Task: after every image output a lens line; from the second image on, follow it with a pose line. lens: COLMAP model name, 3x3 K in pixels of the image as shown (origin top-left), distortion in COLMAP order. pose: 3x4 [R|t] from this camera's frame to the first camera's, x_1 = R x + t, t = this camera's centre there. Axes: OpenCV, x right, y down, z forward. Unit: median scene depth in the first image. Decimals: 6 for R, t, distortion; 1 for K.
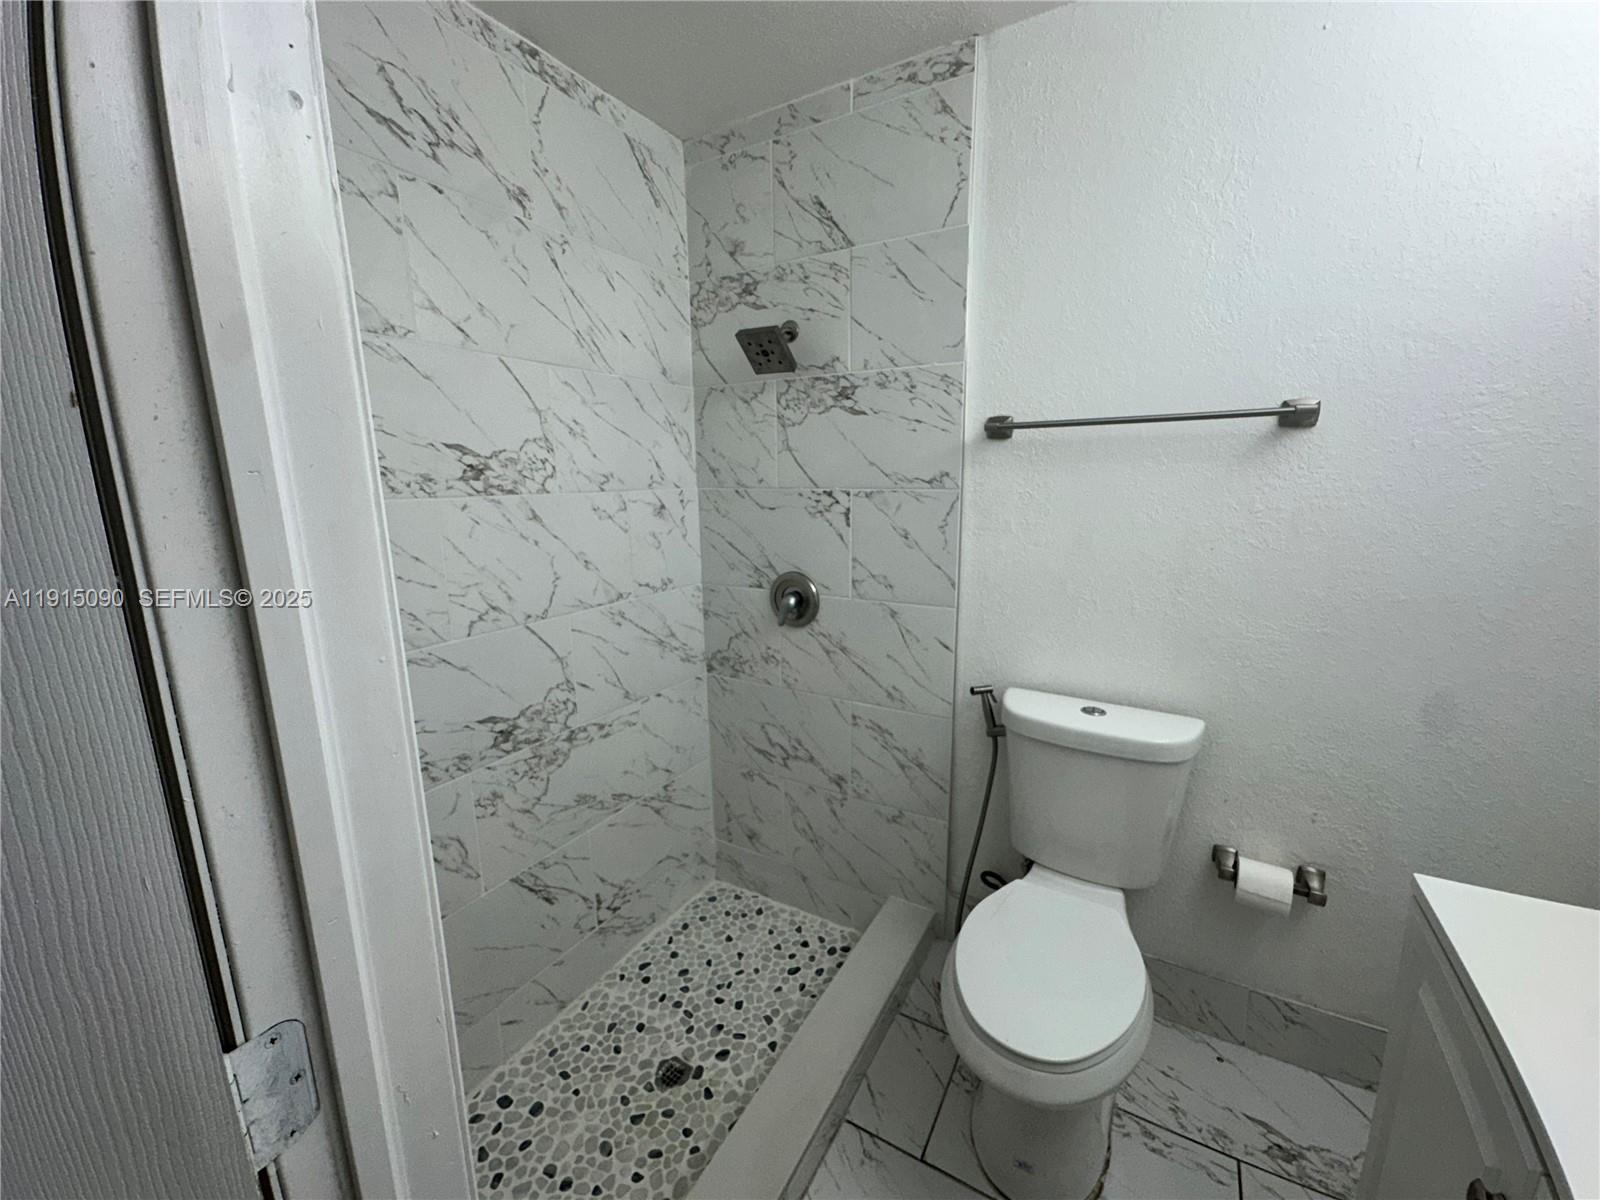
lens RADIAL K [[640.3, 0, 795.8], [0, 640.3, 598.0], [0, 0, 1]] dist [-0.001688, 0.008768]
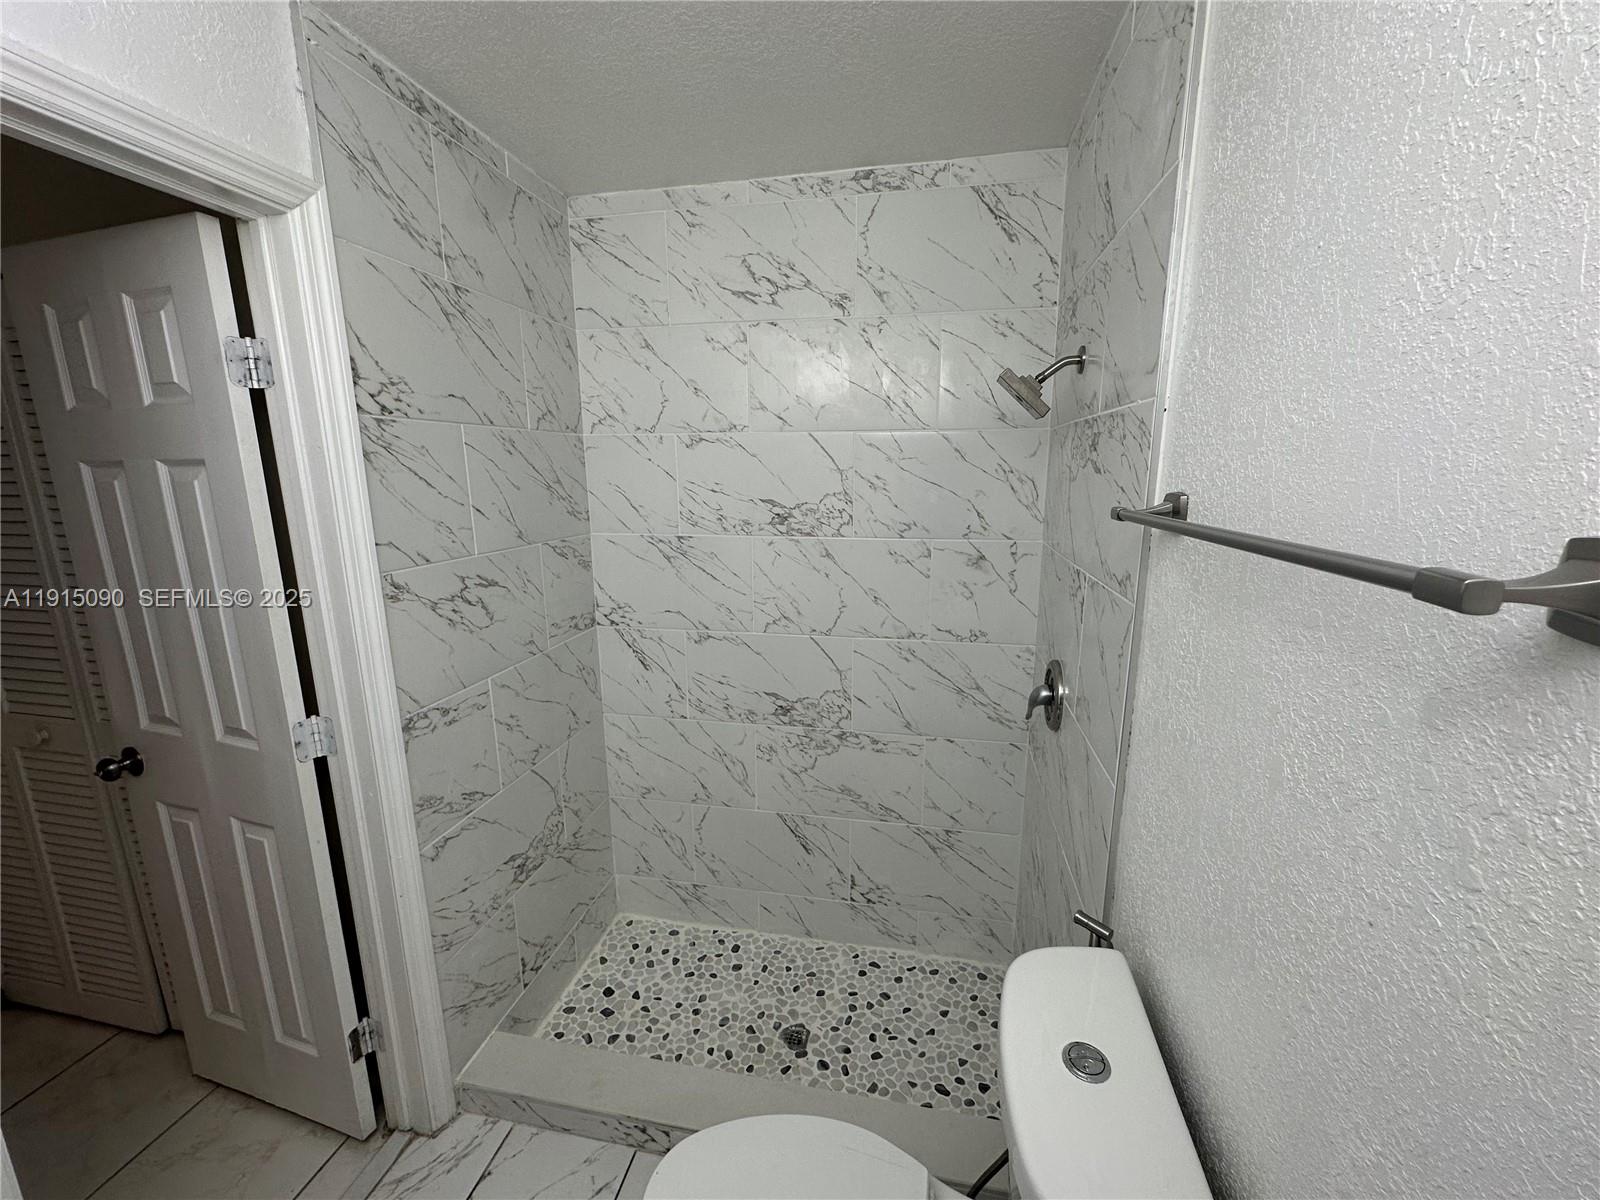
lens RADIAL K [[641.6, 0, 797.6], [0, 641.6, 598.0], [0, 0, 1]] dist [-0.001730, -0.000007]
pose [[0.331950, 0.202436, -0.921319, 0.712593], [-0.176964, 0.972724, 0.149971, -0.212179], [0.926549, 0.113258, 0.358720, 0.482167]]
